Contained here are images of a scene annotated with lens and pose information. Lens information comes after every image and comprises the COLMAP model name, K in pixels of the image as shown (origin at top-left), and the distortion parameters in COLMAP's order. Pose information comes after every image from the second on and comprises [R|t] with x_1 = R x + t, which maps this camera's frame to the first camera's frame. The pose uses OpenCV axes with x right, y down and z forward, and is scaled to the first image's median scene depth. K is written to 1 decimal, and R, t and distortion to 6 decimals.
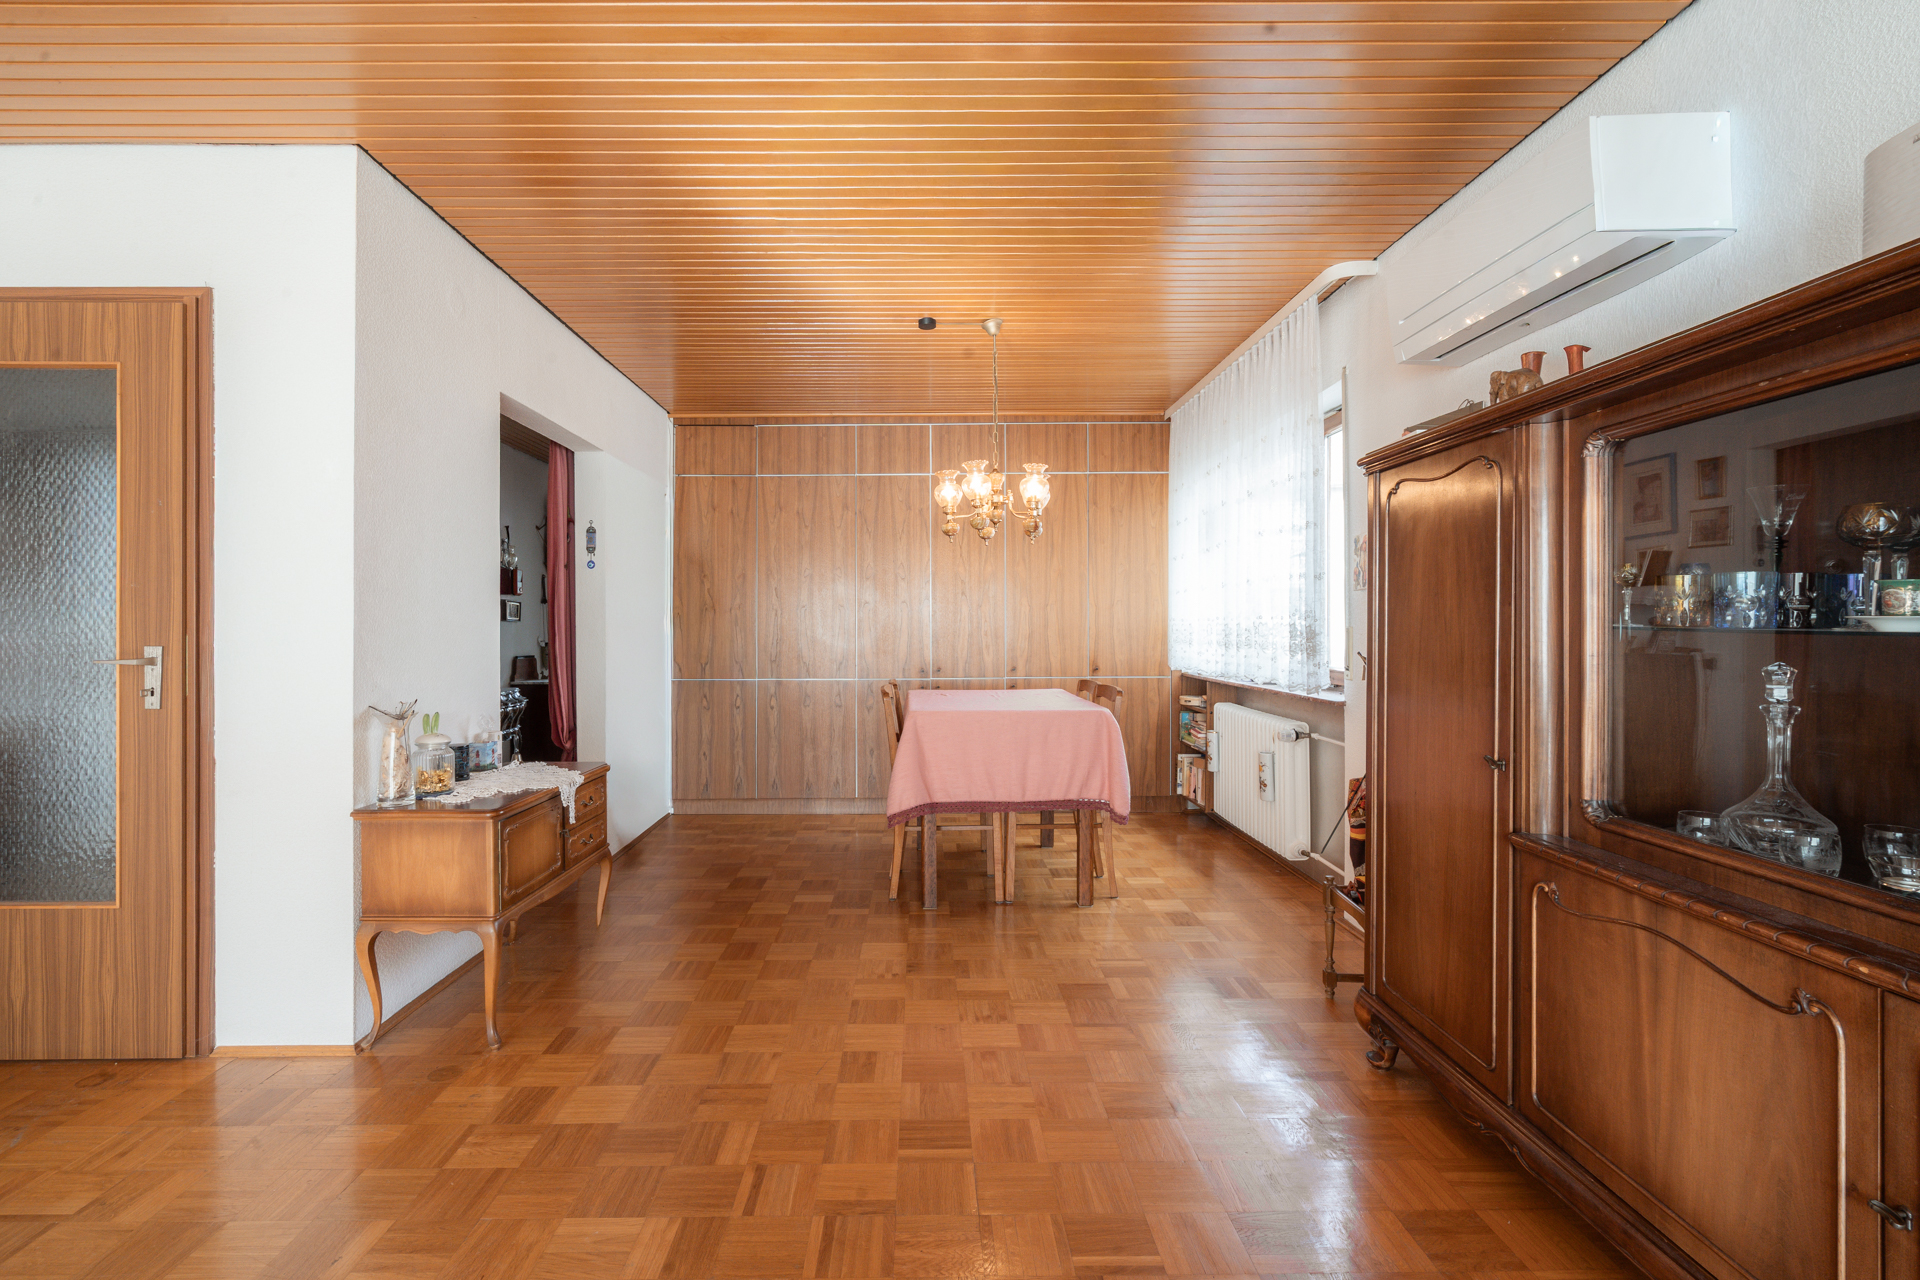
lens RADIAL K [[878.1, 0, 926.9], [0, 878.1, 624.8], [0, 0, 1]] dist [0.001856, 0.000309]
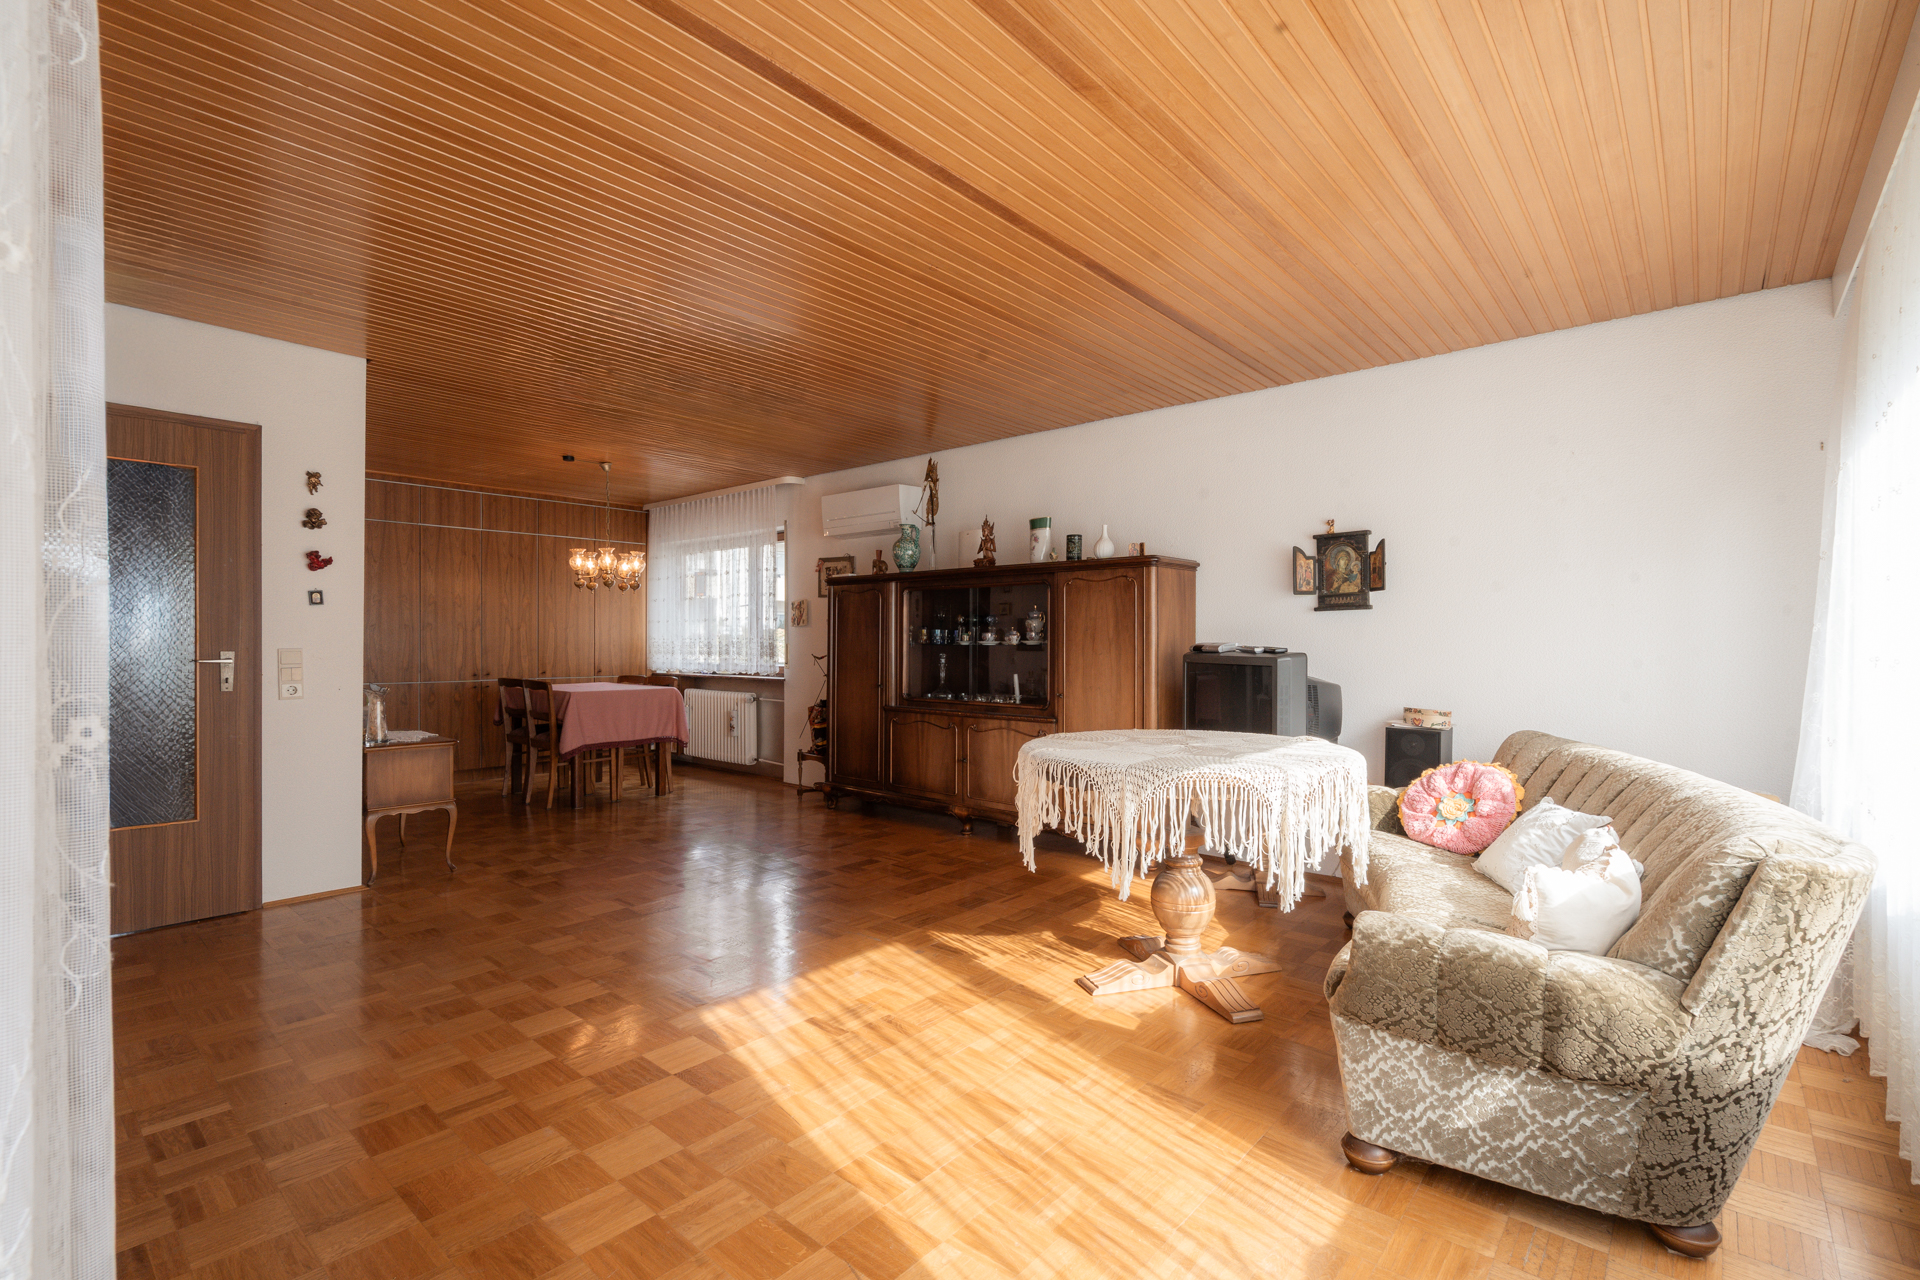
lens RADIAL K [[876.5, 0, 960.0], [0, 876.5, 640.0], [0, 0, 1]] dist [-0.002429, -0.000126]
pose [[0.658629, 0.008694, 0.752417, -0.808675], [-0.006129, 0.999962, -0.006190, 0.003920], [-0.752443, -0.000535, 0.658657, -0.685470]]
